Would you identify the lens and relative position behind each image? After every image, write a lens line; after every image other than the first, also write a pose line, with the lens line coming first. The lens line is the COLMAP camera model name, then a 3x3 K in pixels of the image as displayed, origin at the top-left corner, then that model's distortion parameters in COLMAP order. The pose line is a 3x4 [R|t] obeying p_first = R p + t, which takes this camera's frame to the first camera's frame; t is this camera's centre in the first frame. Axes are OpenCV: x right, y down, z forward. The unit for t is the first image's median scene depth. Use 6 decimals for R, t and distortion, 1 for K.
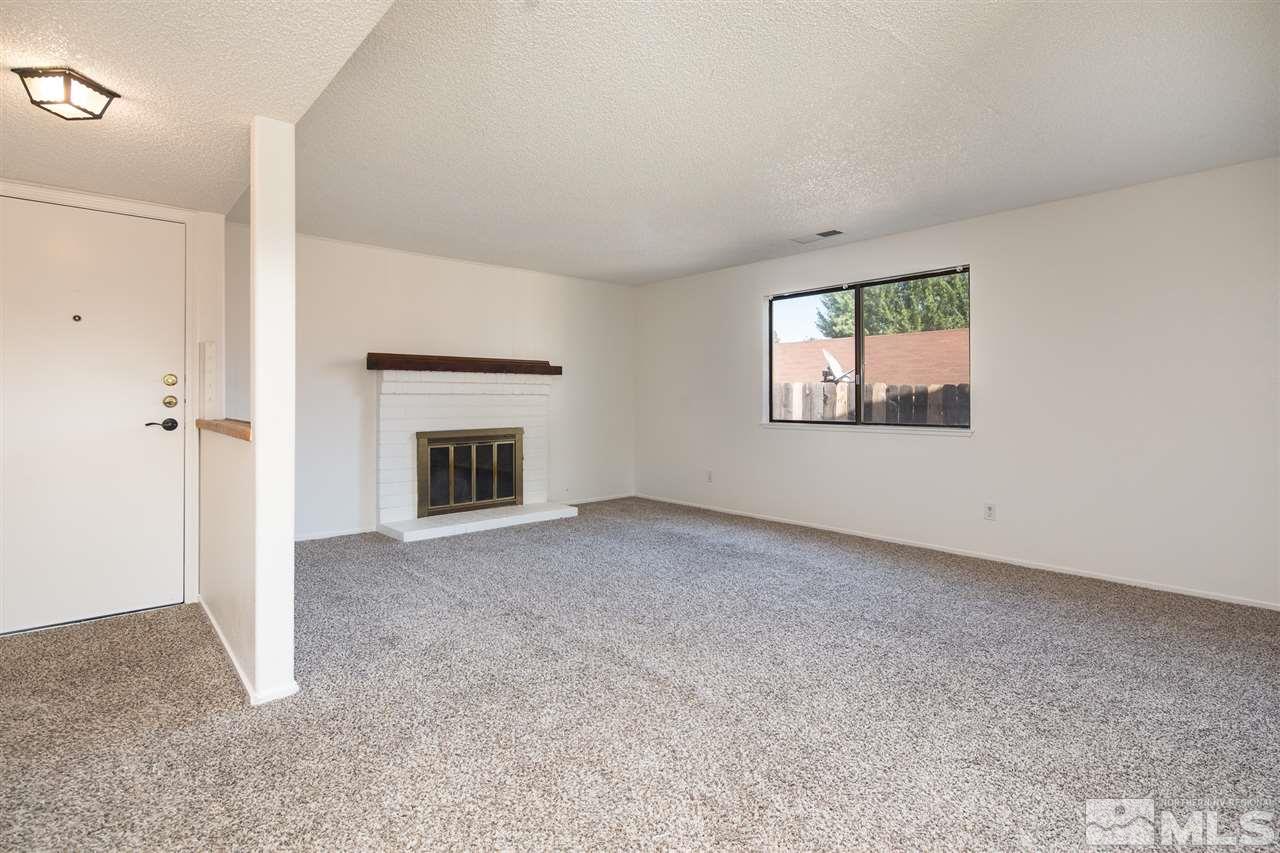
lens RADIAL K [[636.5, 0, 643.4], [0, 636.5, 406.4], [0, 0, 1]] dist [-0.004000, 0.001601]
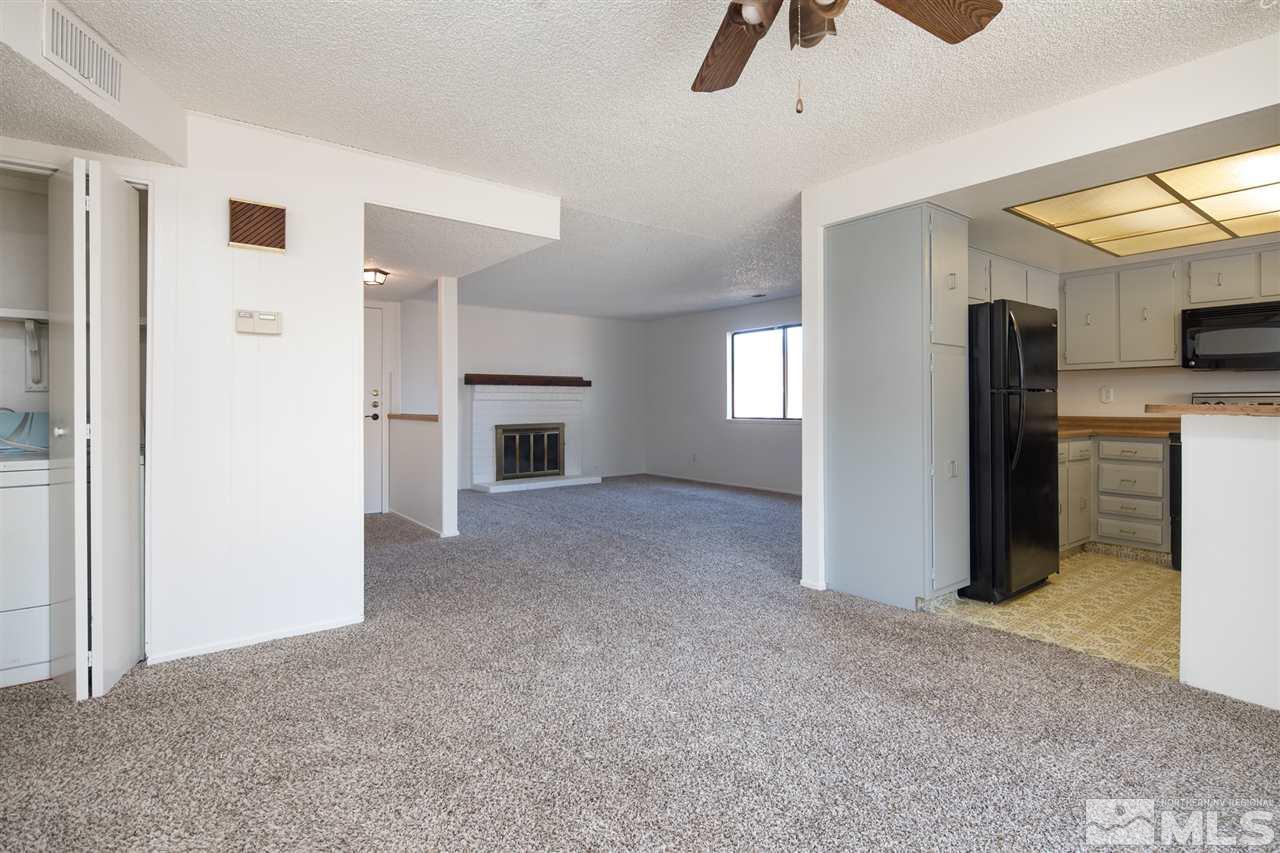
lens RADIAL K [[636.5, 0, 643.4], [0, 636.5, 406.4], [0, 0, 1]] dist [-0.004000, 0.001601]
pose [[0.997240, -0.004329, -0.074122, 0.108103], [0.003574, 0.999940, -0.010314, 0.011927], [0.074162, 0.010021, 0.997196, -0.481278]]
